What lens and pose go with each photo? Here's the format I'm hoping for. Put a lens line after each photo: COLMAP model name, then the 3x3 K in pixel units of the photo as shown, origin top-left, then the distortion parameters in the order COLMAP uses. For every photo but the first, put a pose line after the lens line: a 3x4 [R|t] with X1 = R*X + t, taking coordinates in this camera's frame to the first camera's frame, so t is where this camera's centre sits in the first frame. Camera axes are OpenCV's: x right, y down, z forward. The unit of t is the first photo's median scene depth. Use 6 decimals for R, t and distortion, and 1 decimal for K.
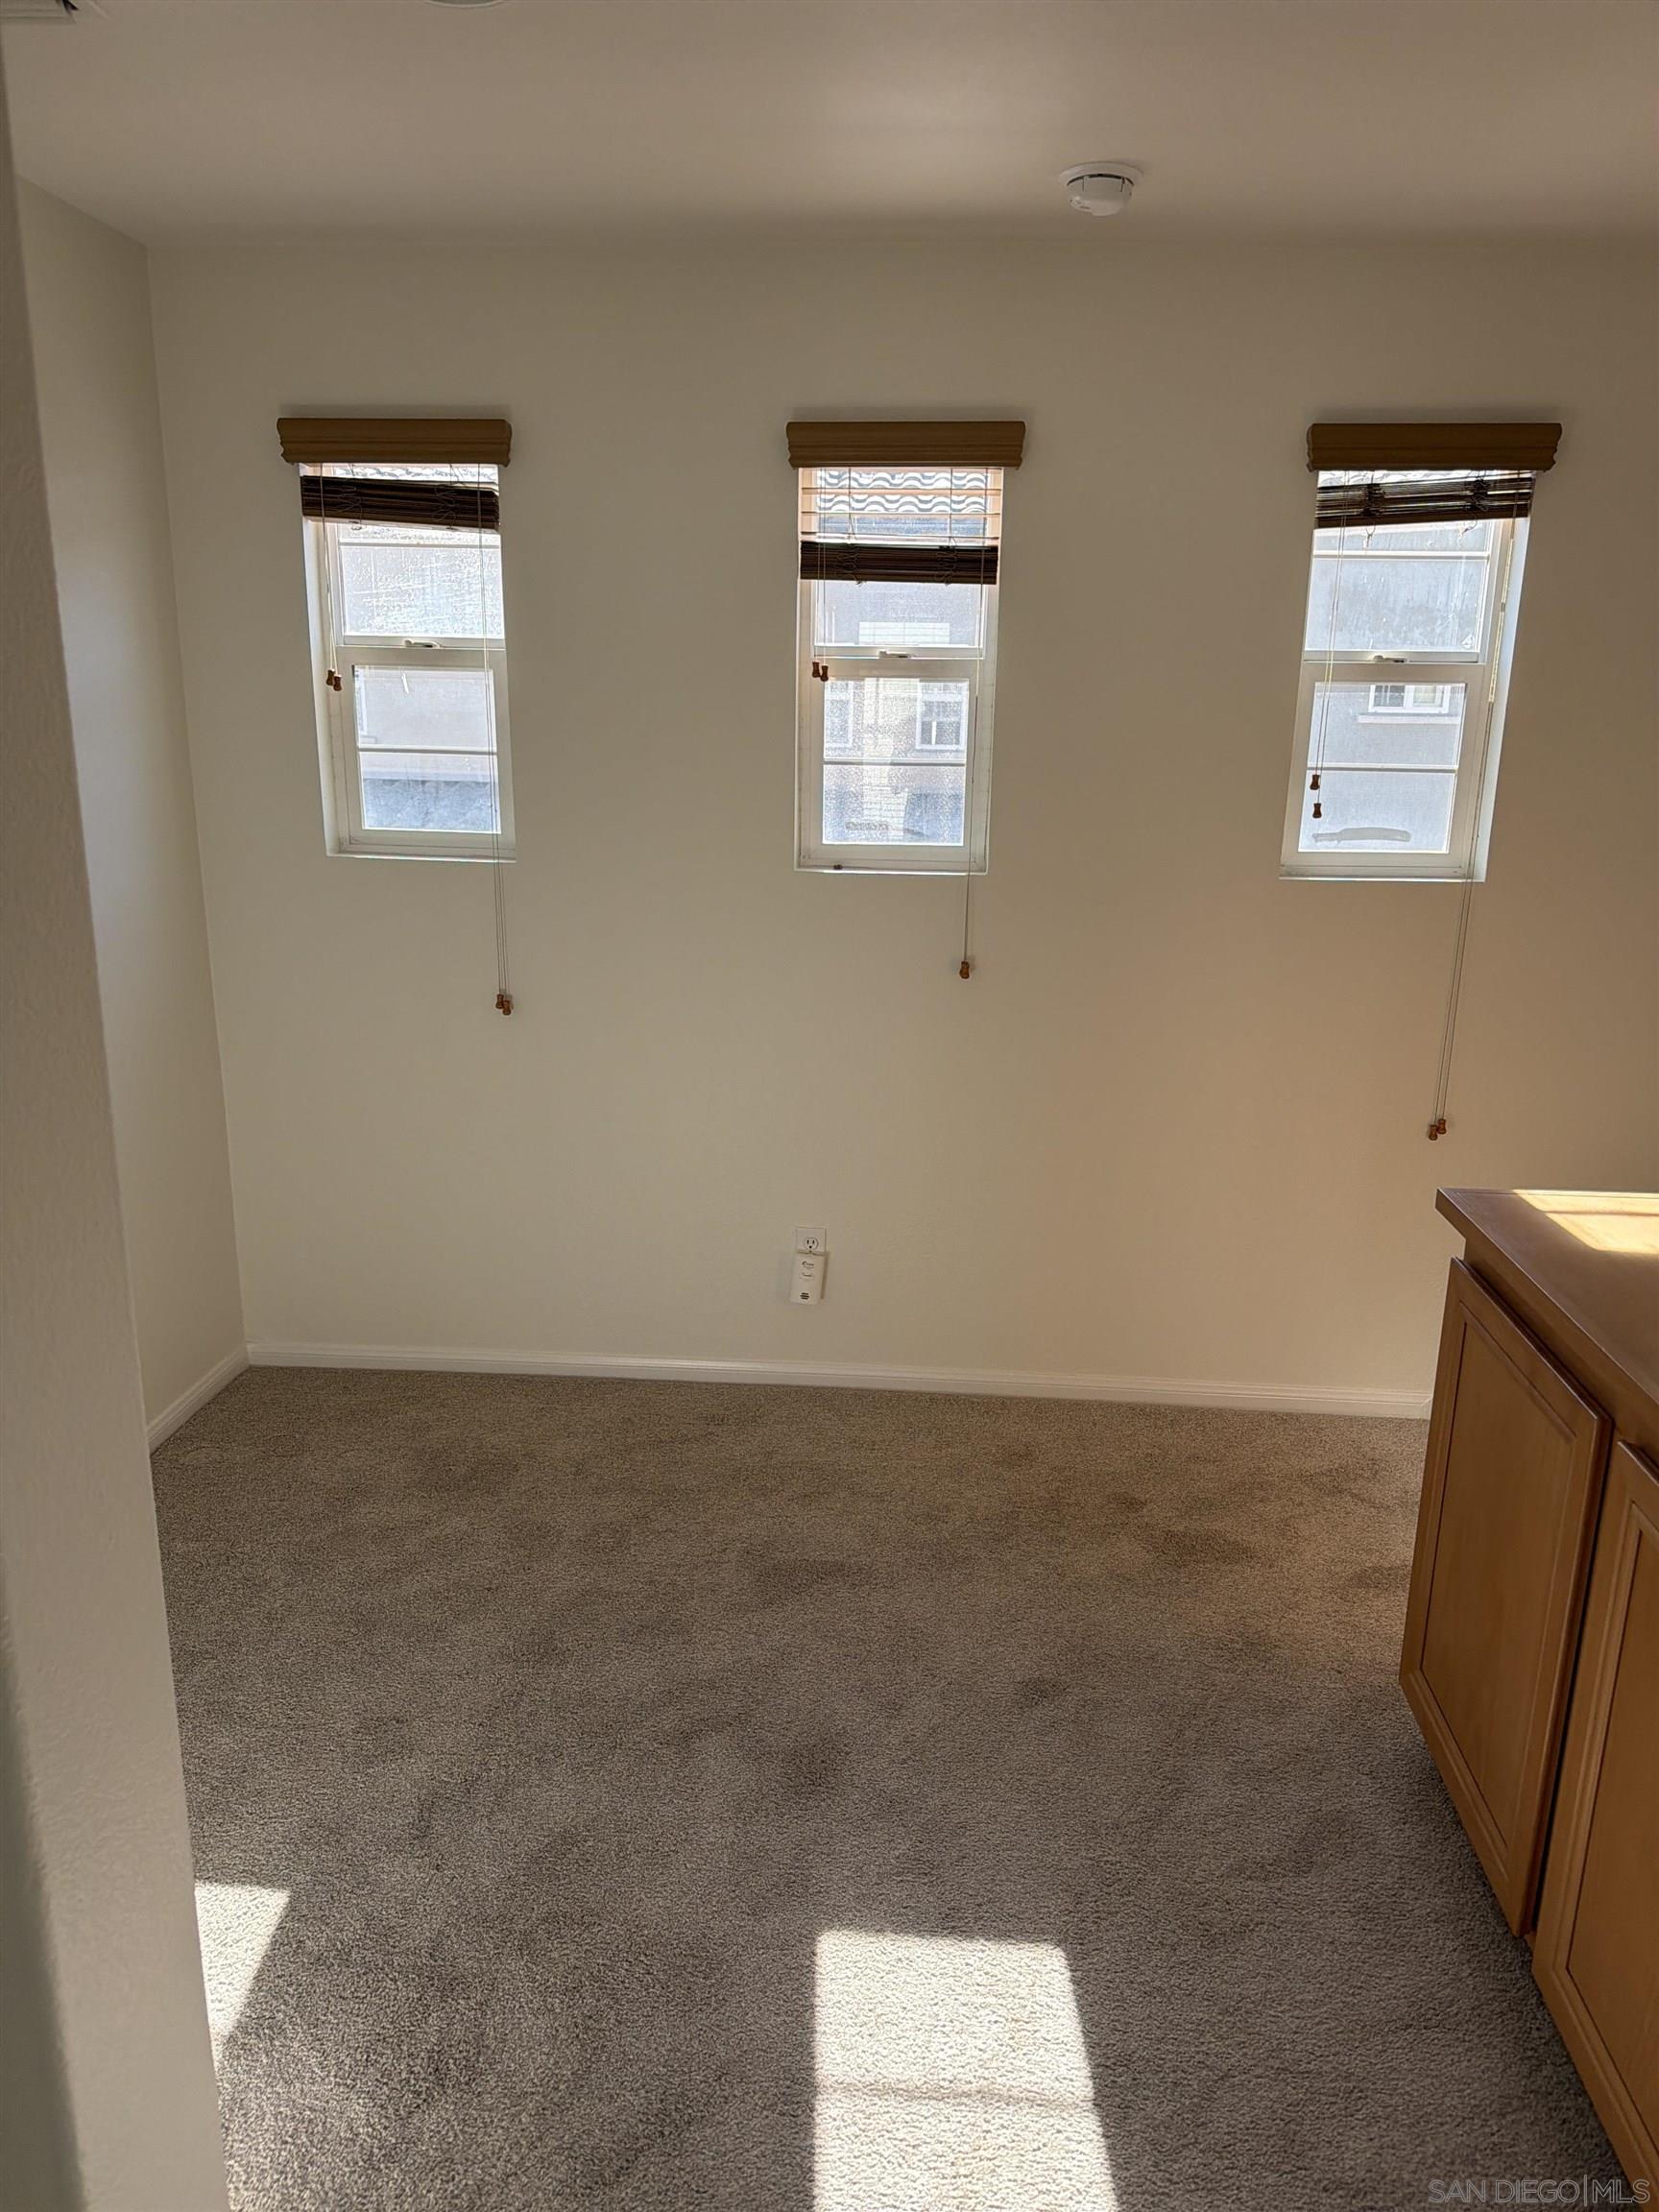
lens RADIAL K [[1547.7, 0, 848.8], [0, 1547.7, 1106.5], [0, 0, 1]] dist [0.037037, -0.044250]
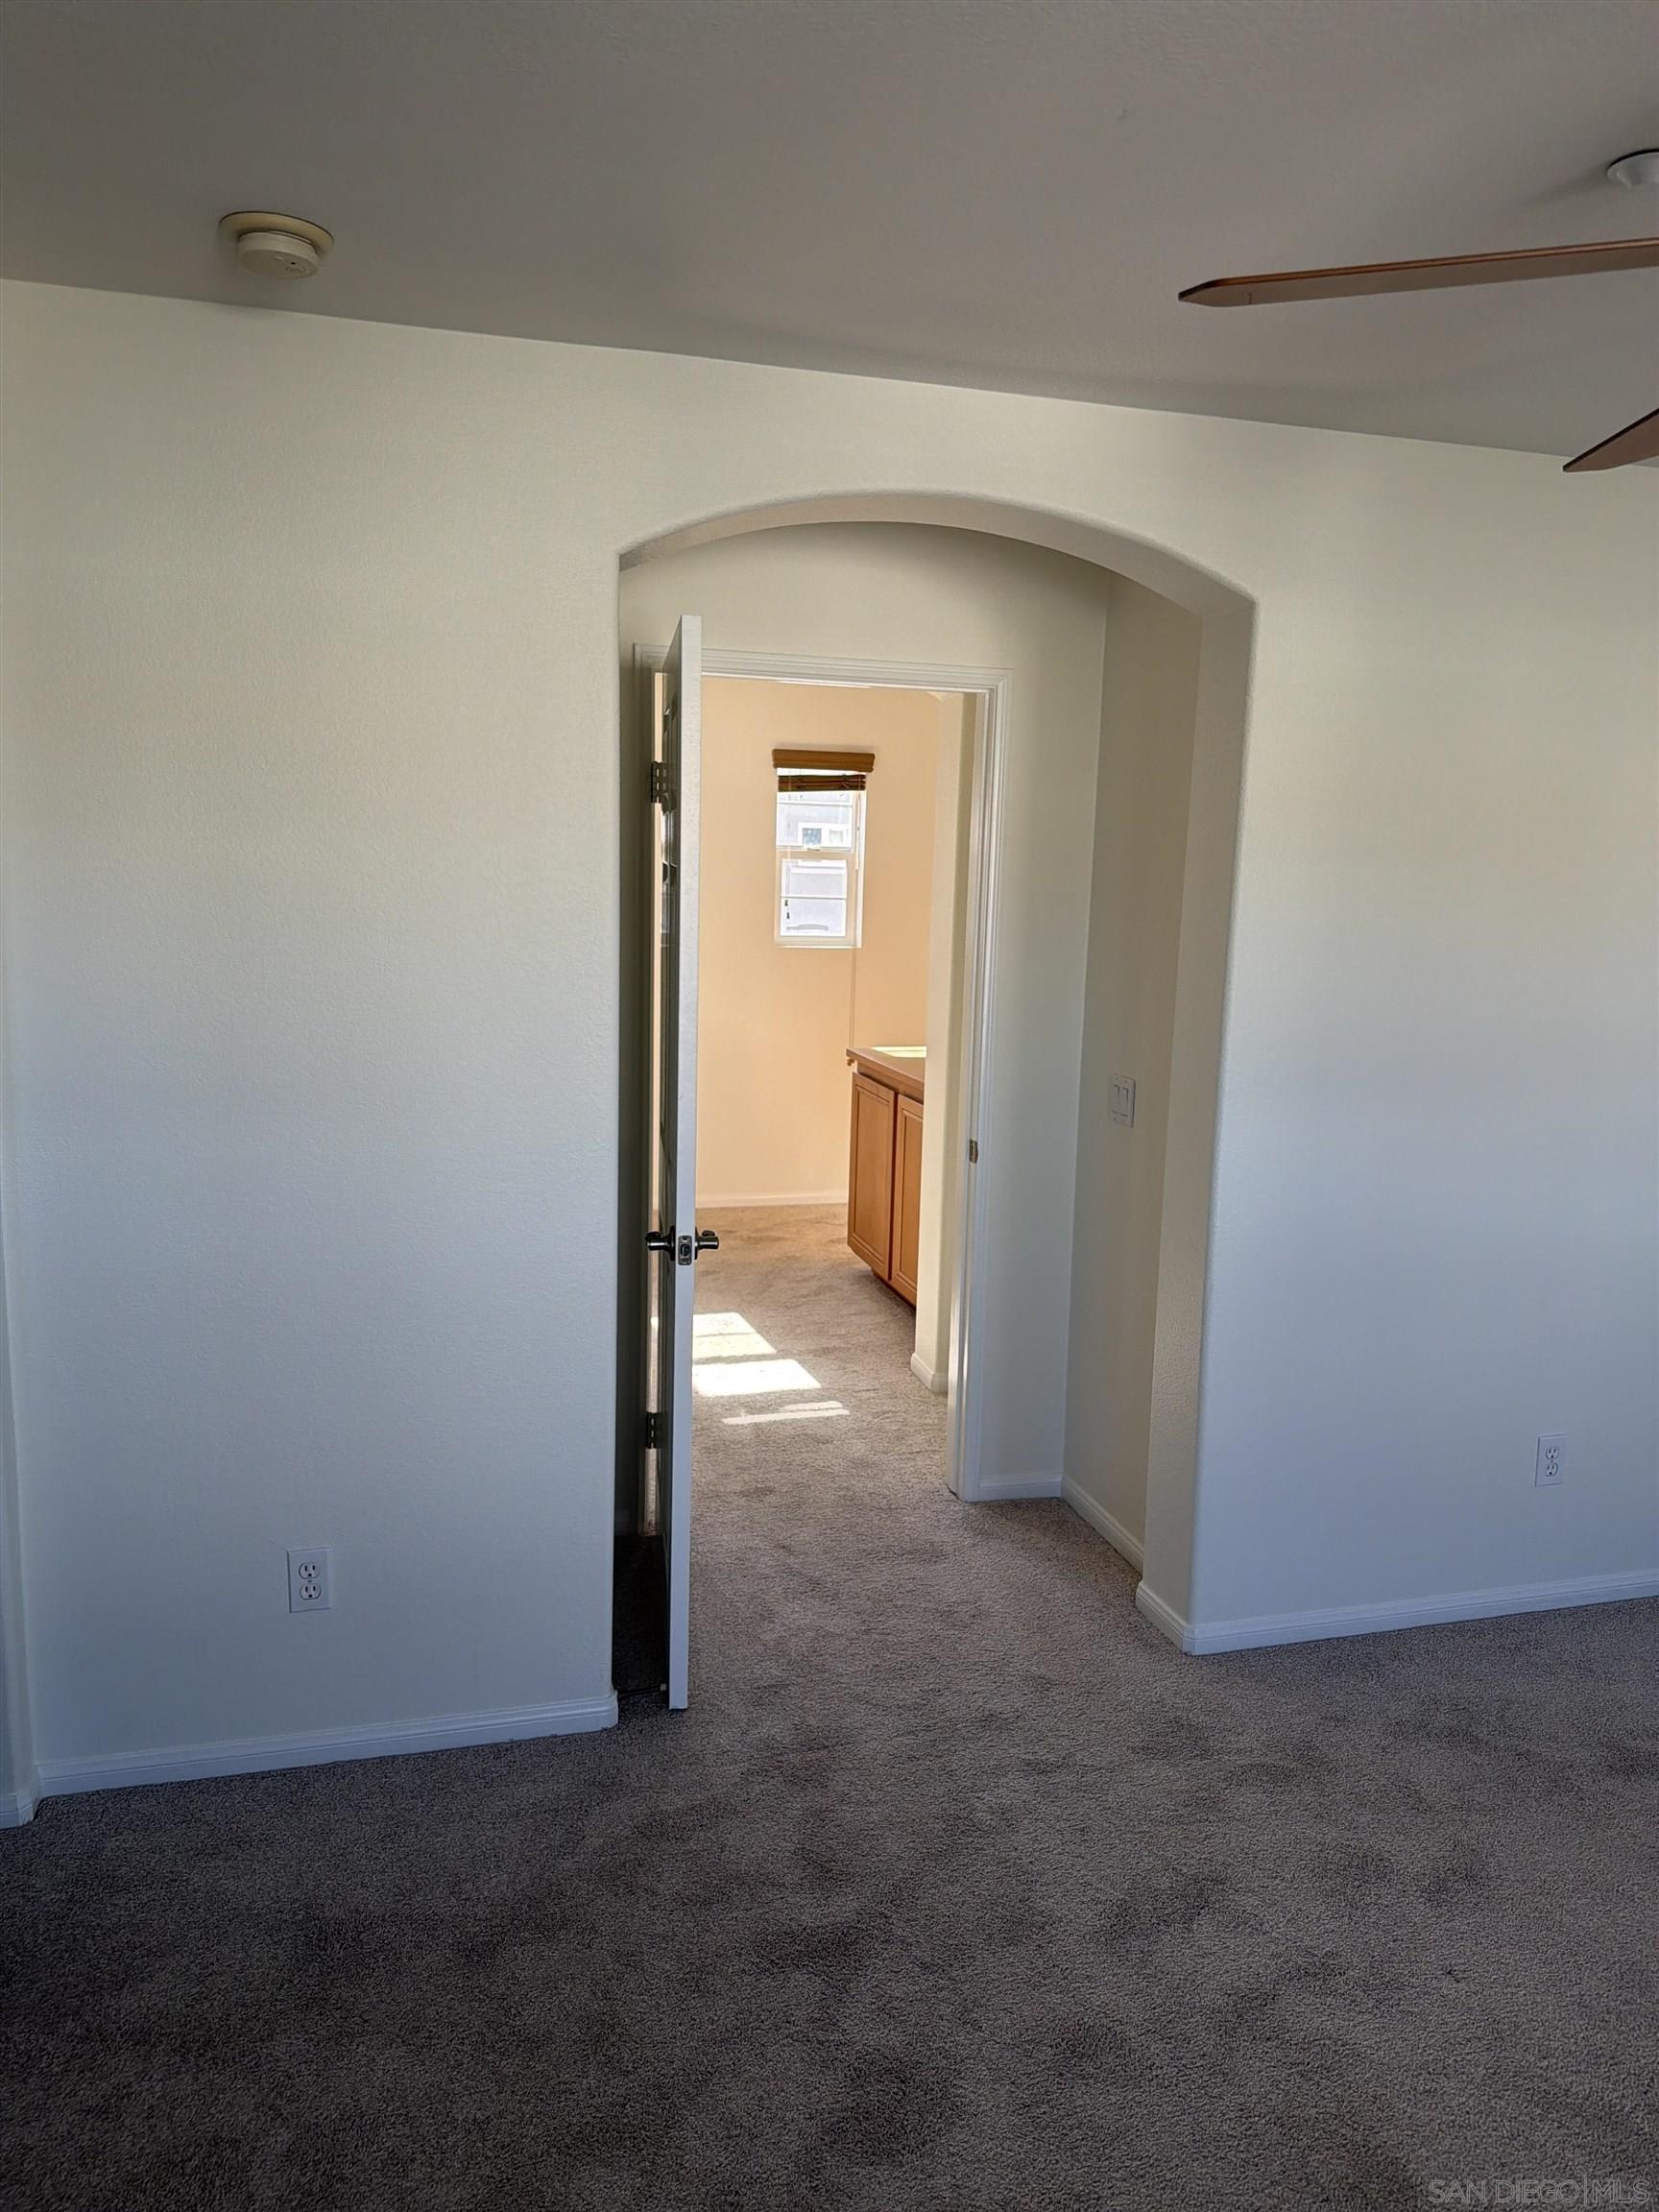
lens RADIAL K [[1547.7, 0, 832.0], [0, 1547.7, 1100.0], [0, 0, 1]] dist [0.037037, -0.044250]
pose [[0.942715, -0.044462, 0.330622, -0.397180], [0.076571, 0.993457, -0.084730, 0.273728], [-0.324691, 0.105192, 0.939952, -1.114336]]
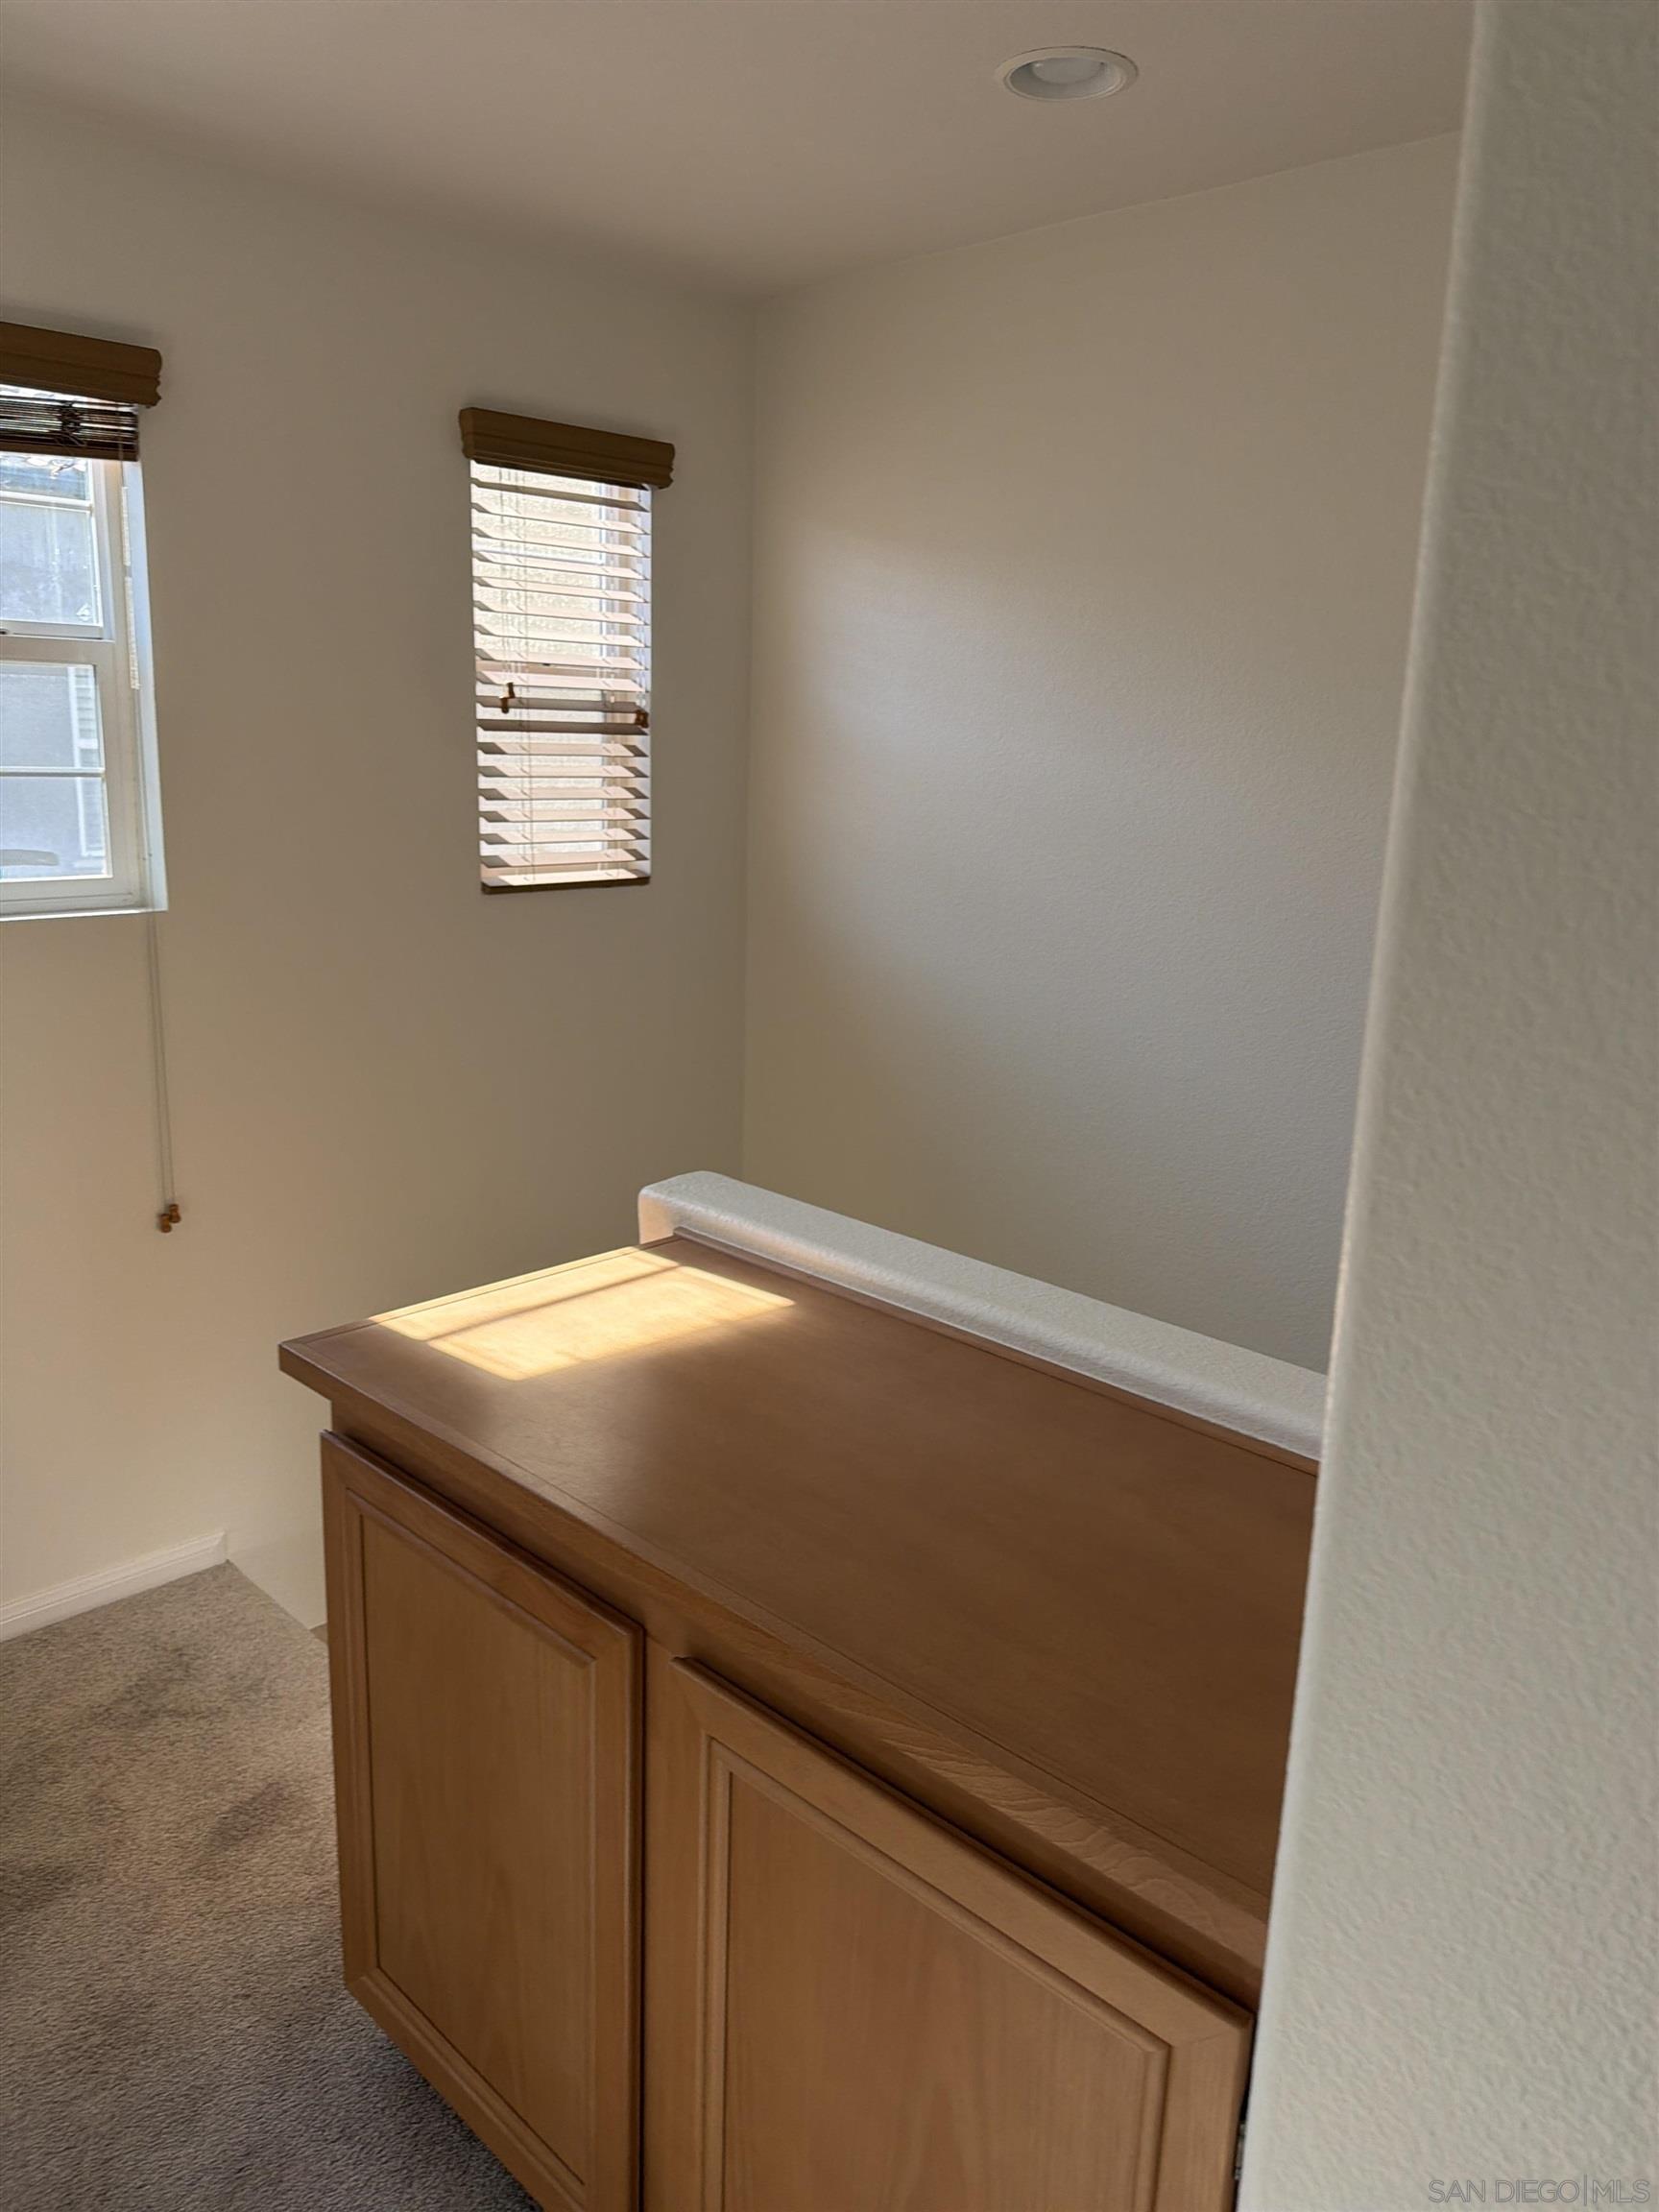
lens RADIAL K [[1547.7, 0, 862.7], [0, 1547.7, 1087.7], [0, 0, 1]] dist [0.037037, -0.044250]
pose [[0.640164, -0.167479, 0.749761, 0.016279], [0.173123, 0.982294, 0.071605, -0.052537], [-0.748478, 0.083962, 0.657823, 0.215665]]
